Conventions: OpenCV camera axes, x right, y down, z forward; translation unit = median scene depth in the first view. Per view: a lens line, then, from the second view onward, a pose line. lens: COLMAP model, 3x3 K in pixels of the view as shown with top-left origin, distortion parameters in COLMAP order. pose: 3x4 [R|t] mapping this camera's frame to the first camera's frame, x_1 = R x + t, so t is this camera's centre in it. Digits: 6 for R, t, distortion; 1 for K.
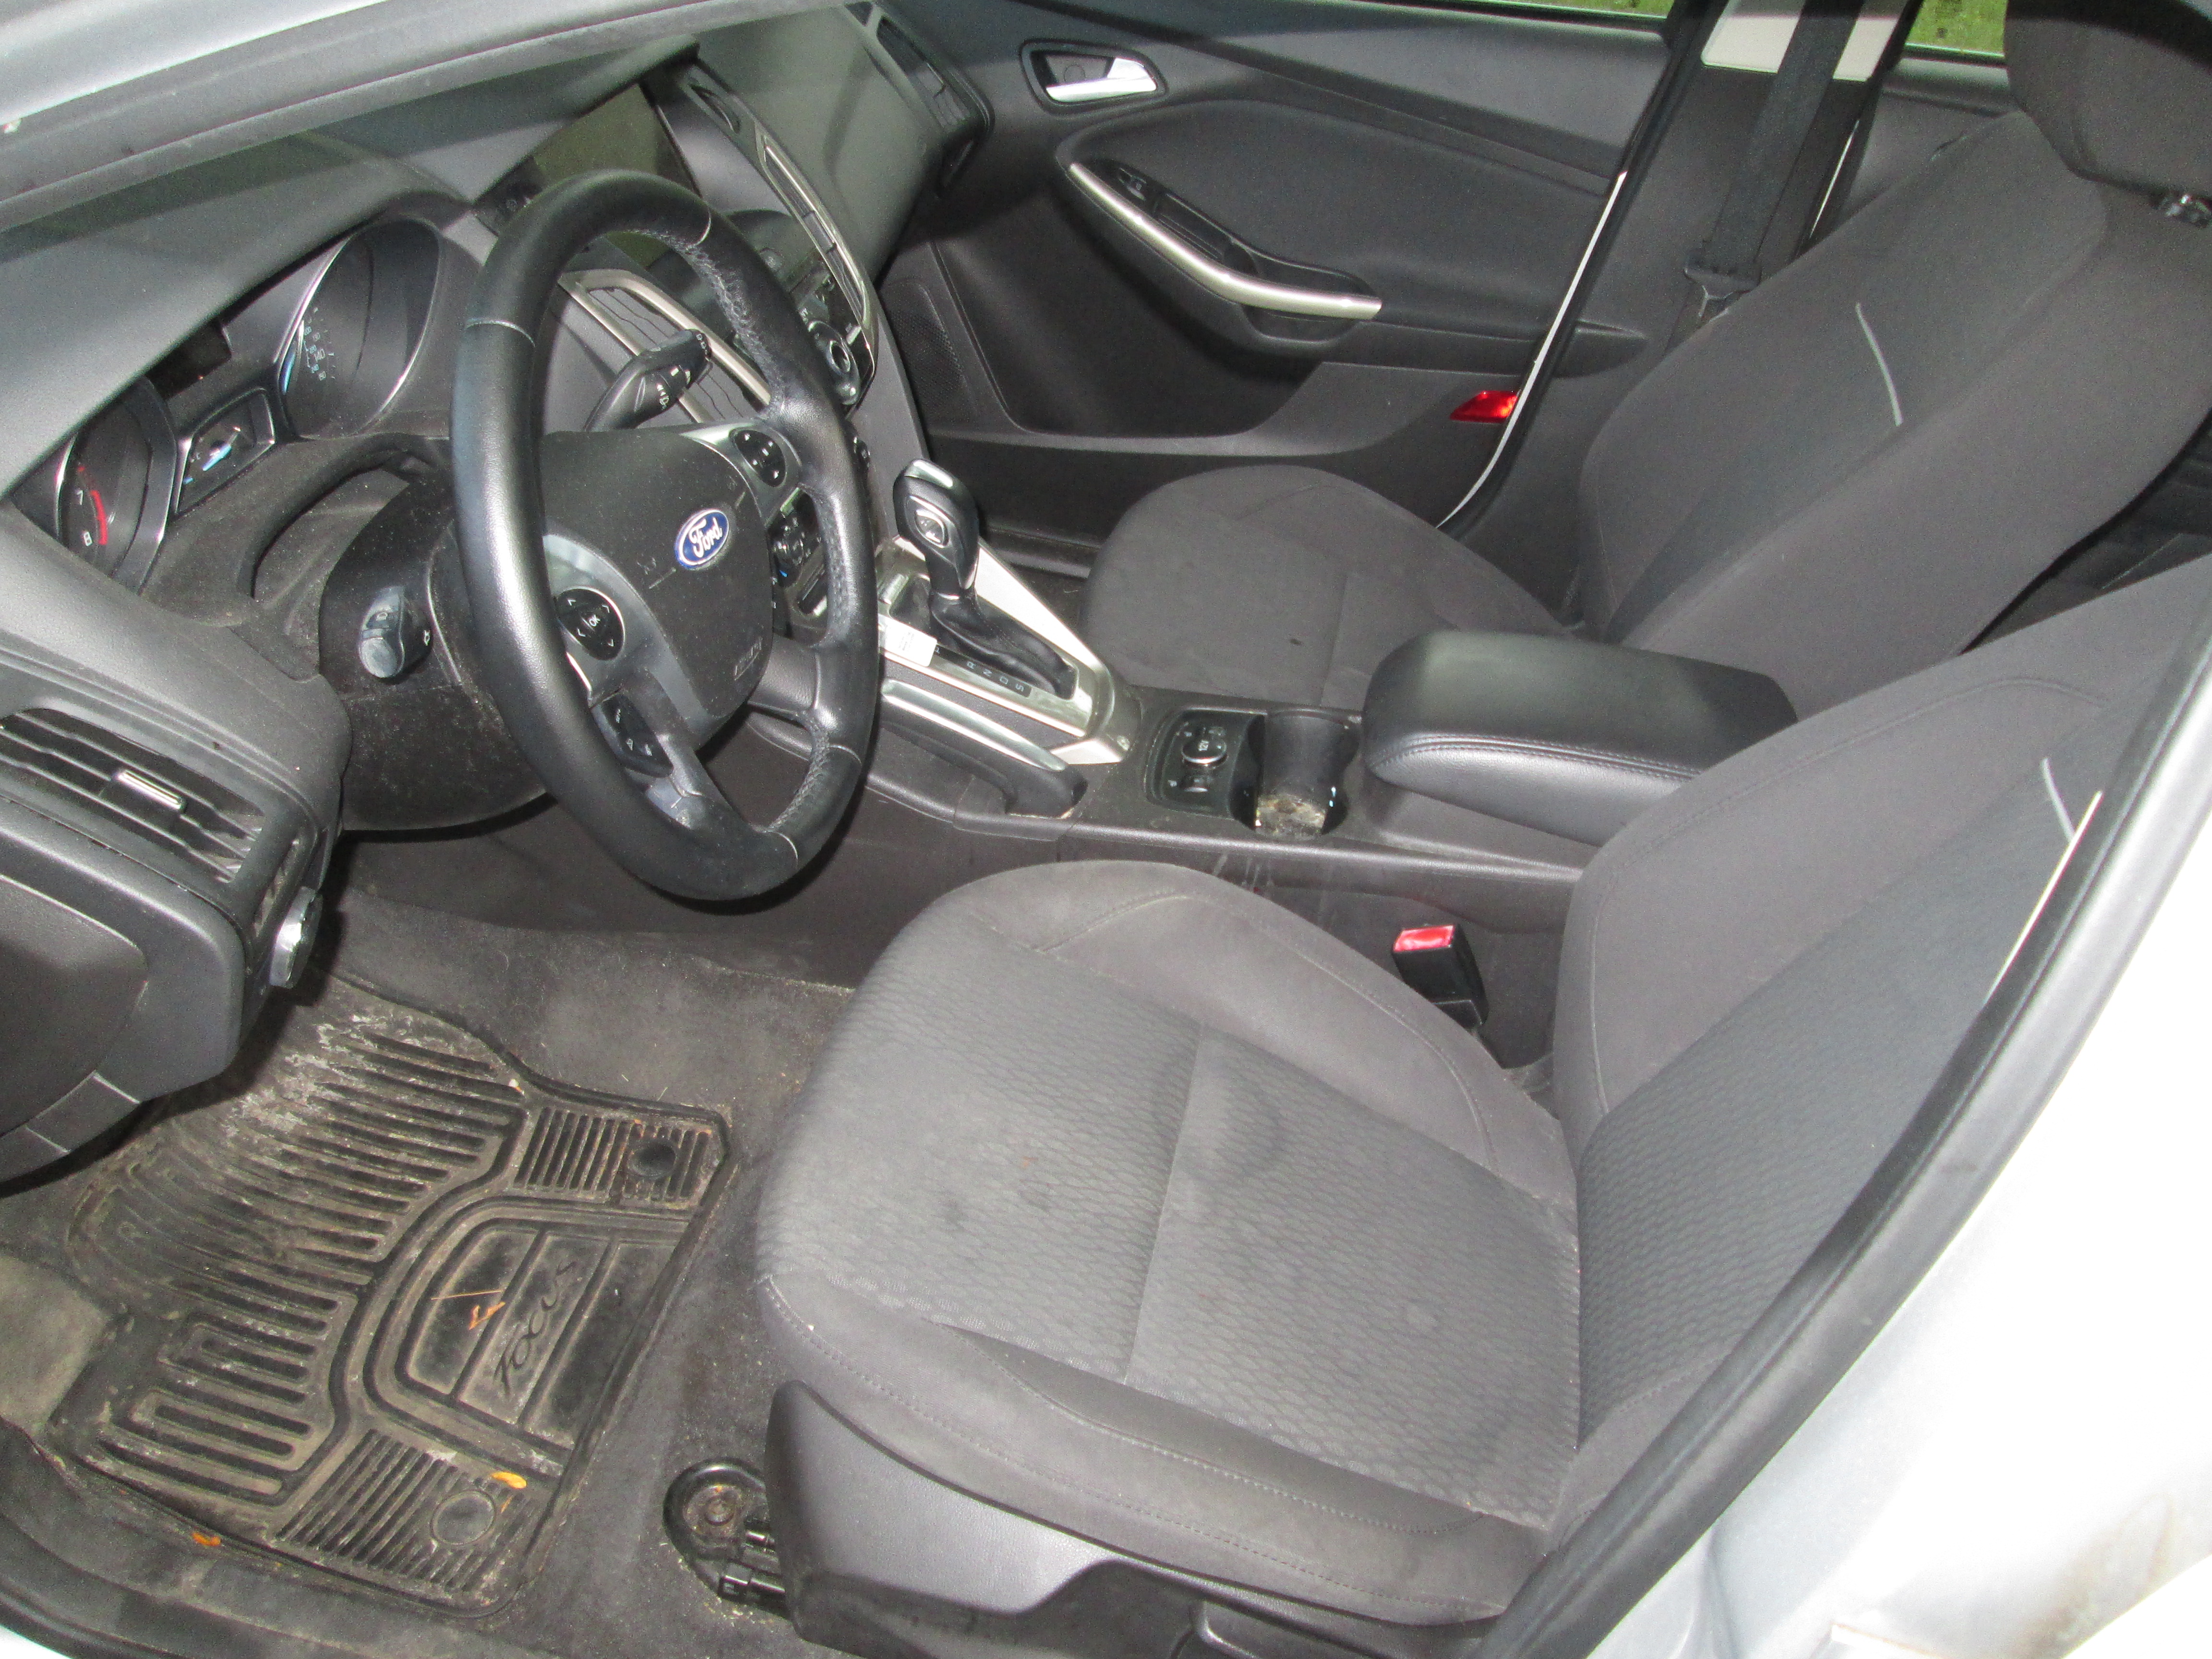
lens RADIAL K [[1956.3, 0, 1106.0], [0, 1956.3, 829.5], [0, 0, 1]] dist [-0.013577, 0.025415]
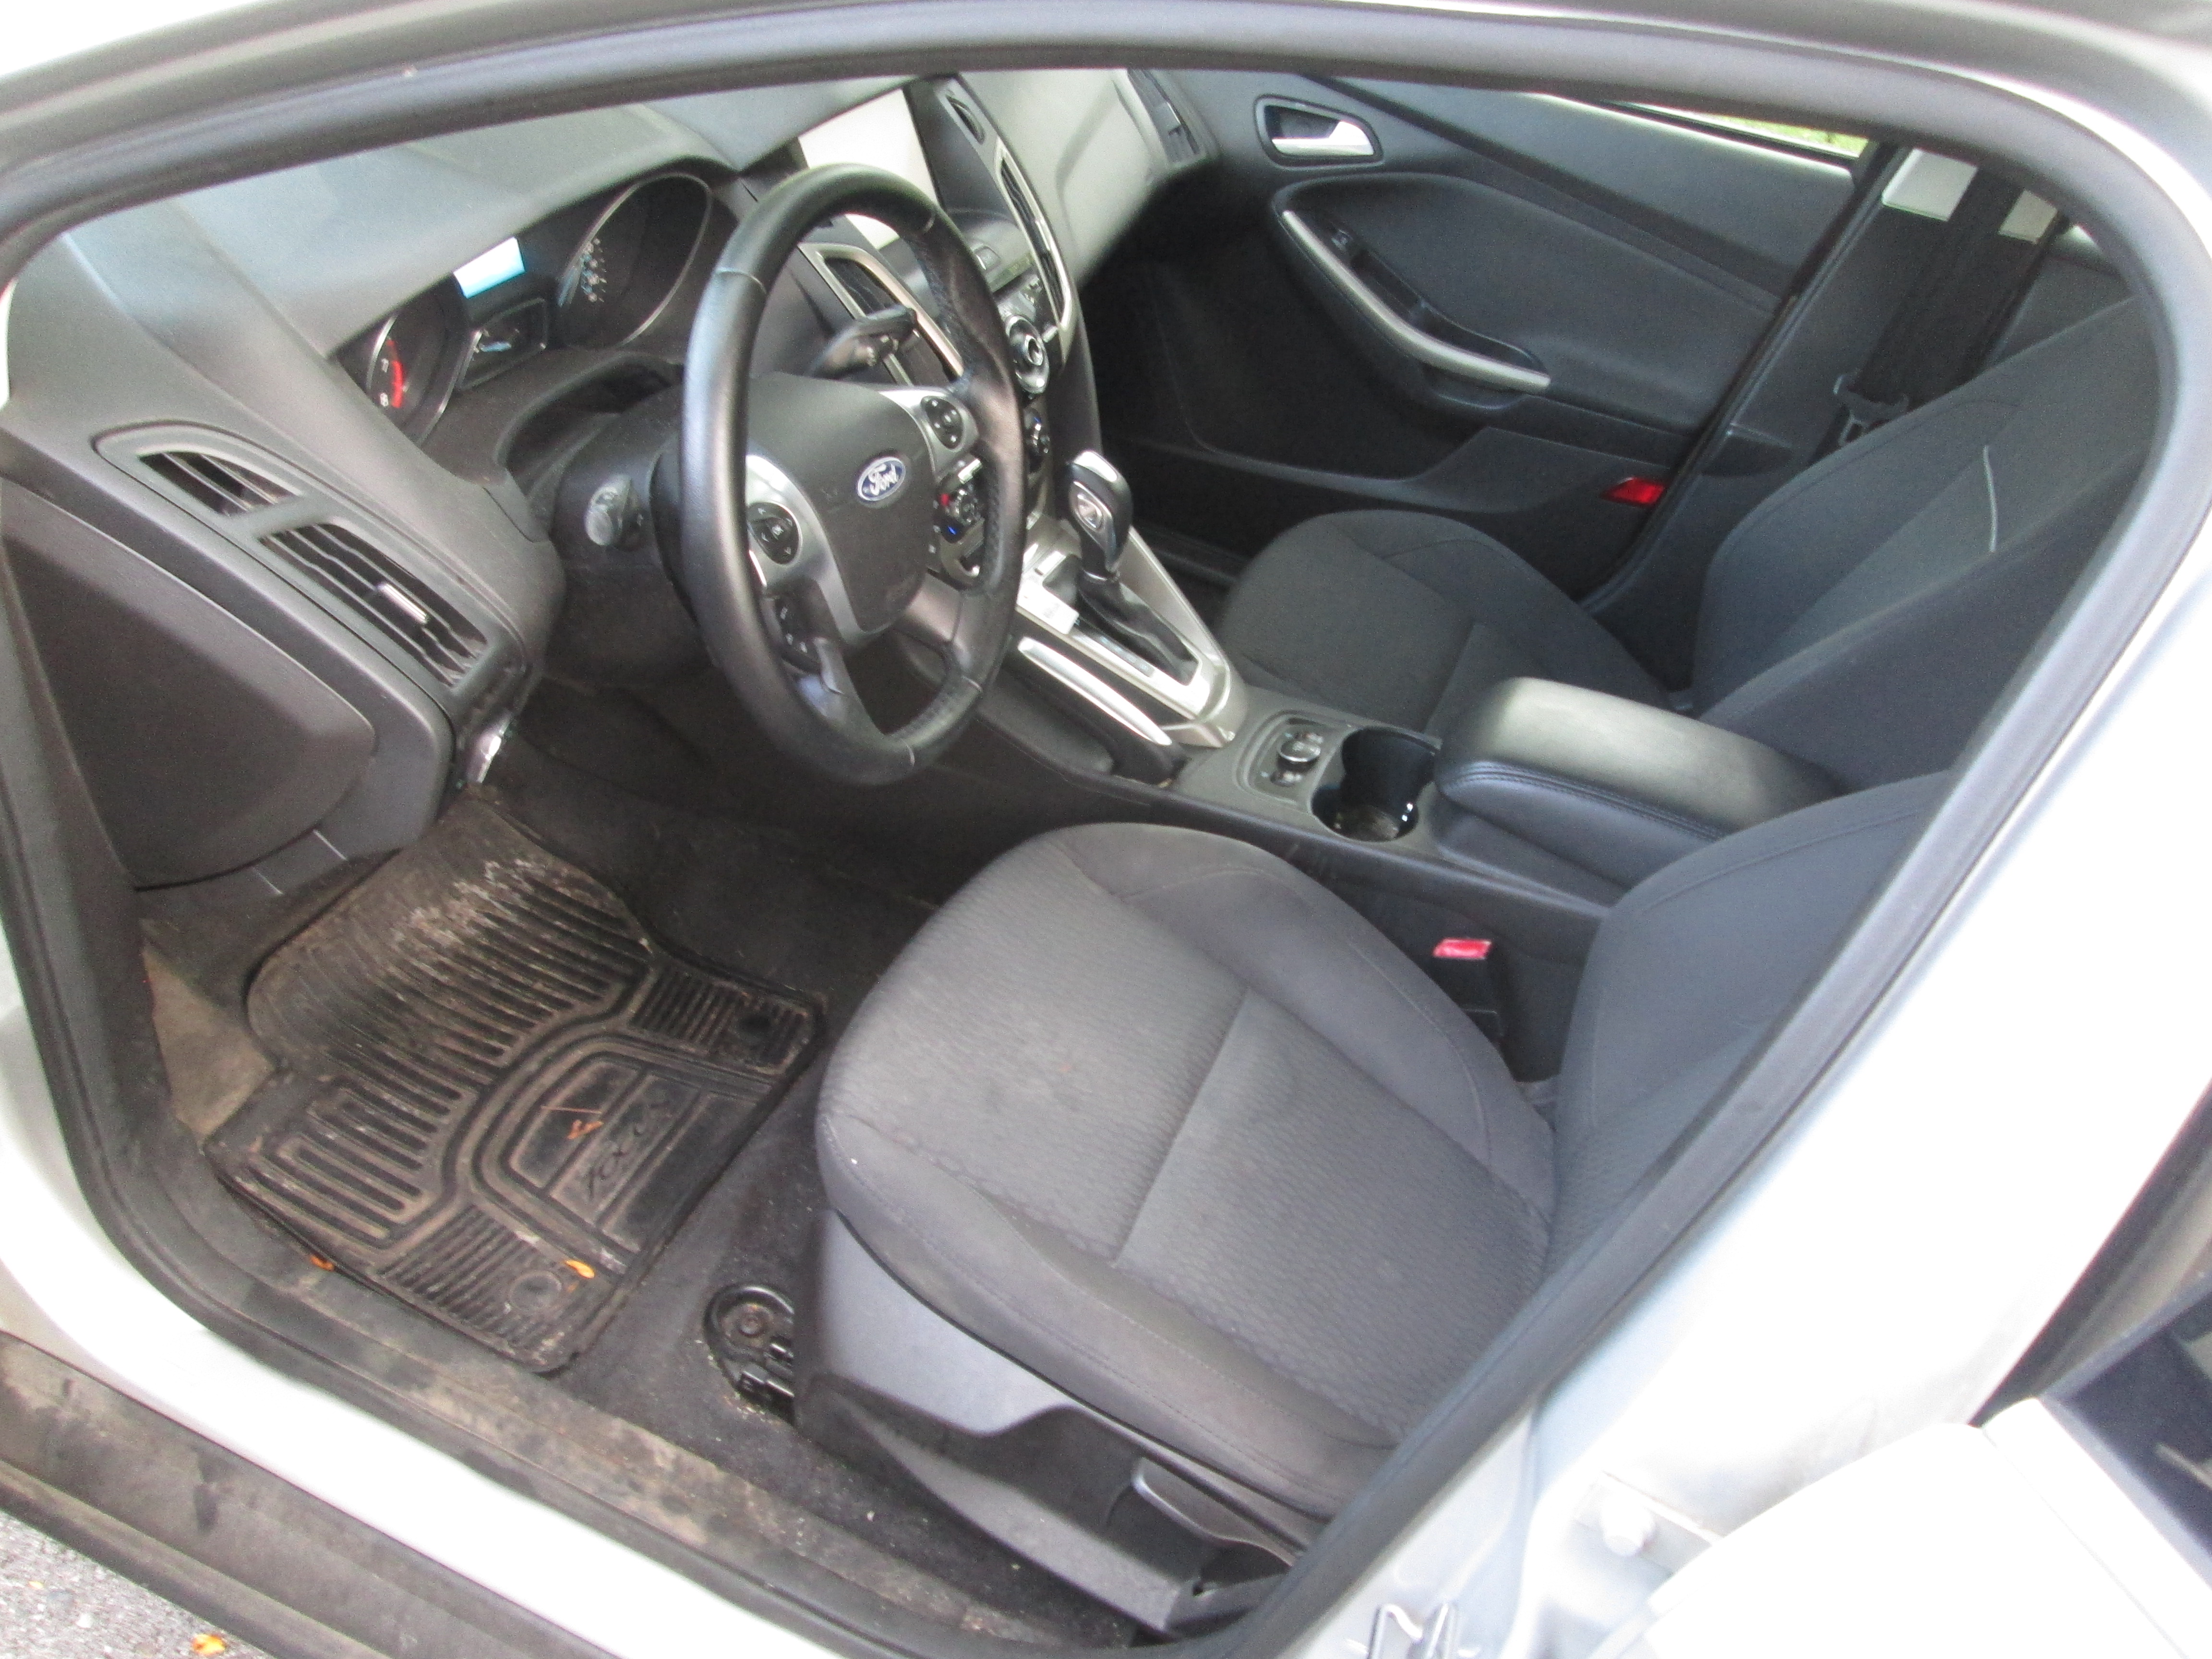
lens RADIAL K [[2032.6, 0, 1106.0], [0, 2032.6, 829.5], [0, 0, 1]] dist [0.010346, -0.003232]
pose [[0.981313, 0.169764, -0.090582, 0.059659], [-0.171947, 0.984963, -0.016811, 0.044871], [0.086366, 0.032072, 0.995747, -0.163473]]
